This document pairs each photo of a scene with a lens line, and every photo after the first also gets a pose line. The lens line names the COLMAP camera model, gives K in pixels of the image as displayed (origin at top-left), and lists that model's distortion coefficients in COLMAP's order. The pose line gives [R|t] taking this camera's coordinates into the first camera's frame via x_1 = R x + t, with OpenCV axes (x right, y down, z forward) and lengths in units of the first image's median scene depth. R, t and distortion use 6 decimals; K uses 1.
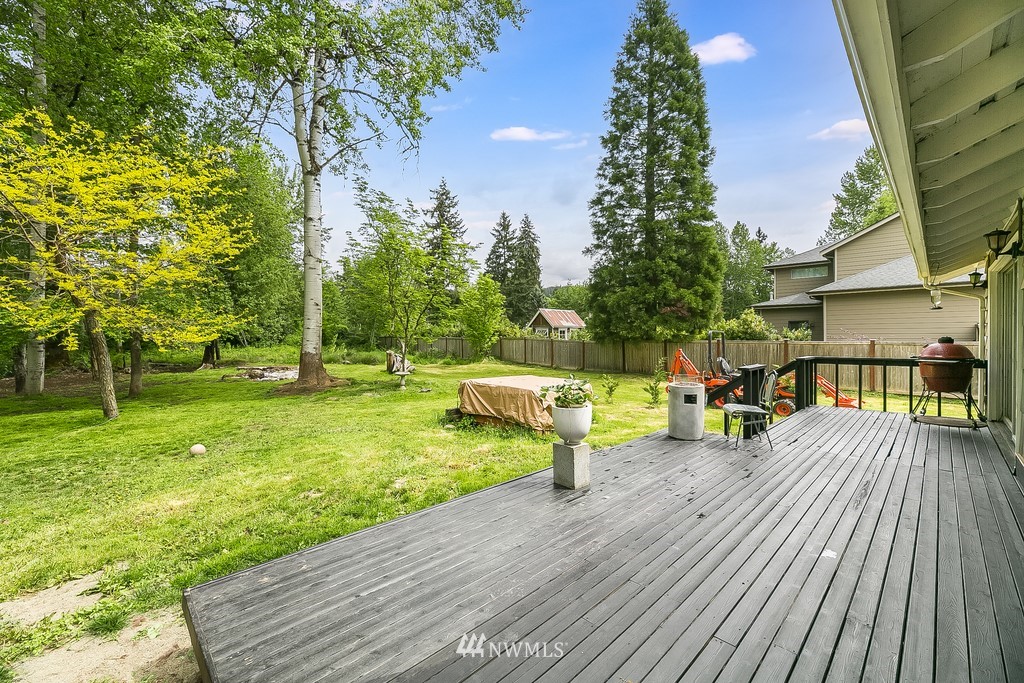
lens RADIAL K [[412.7, 0, 512.2], [0, 412.7, 338.4], [0, 0, 1]] dist [-0.002973, -0.001291]
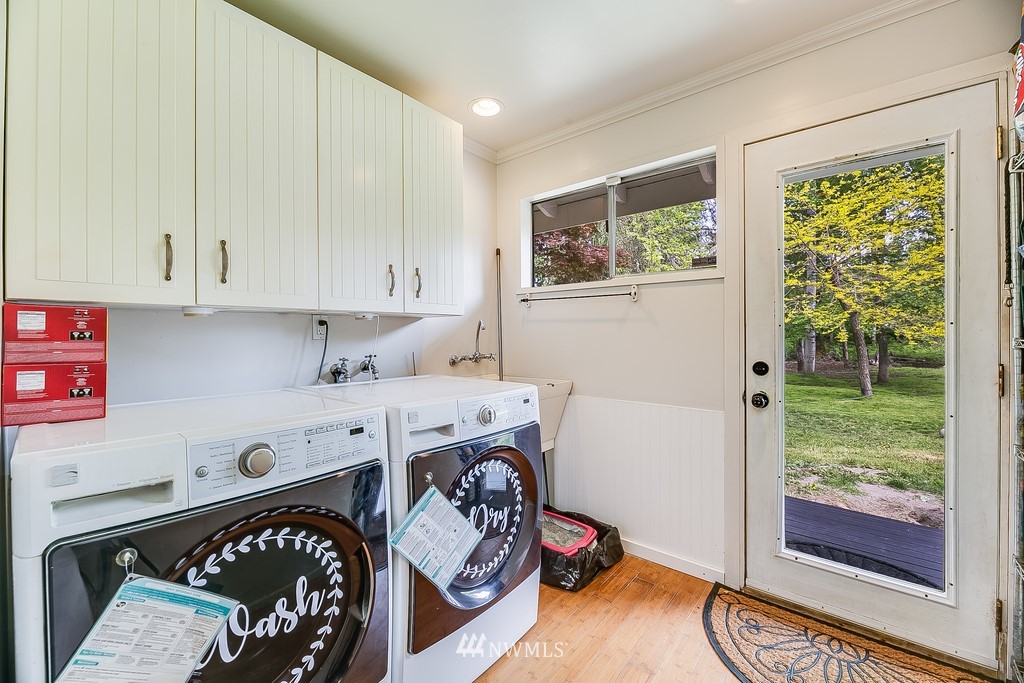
lens RADIAL K [[412.7, 0, 505.8], [0, 412.7, 336.1], [0, 0, 1]] dist [-0.002973, -0.001291]
pose [[0.102645, 0.004044, -0.994710, 0.180526], [0.002674, 0.999987, 0.004342, 0.000065], [0.994714, -0.003105, 0.102633, -0.251861]]
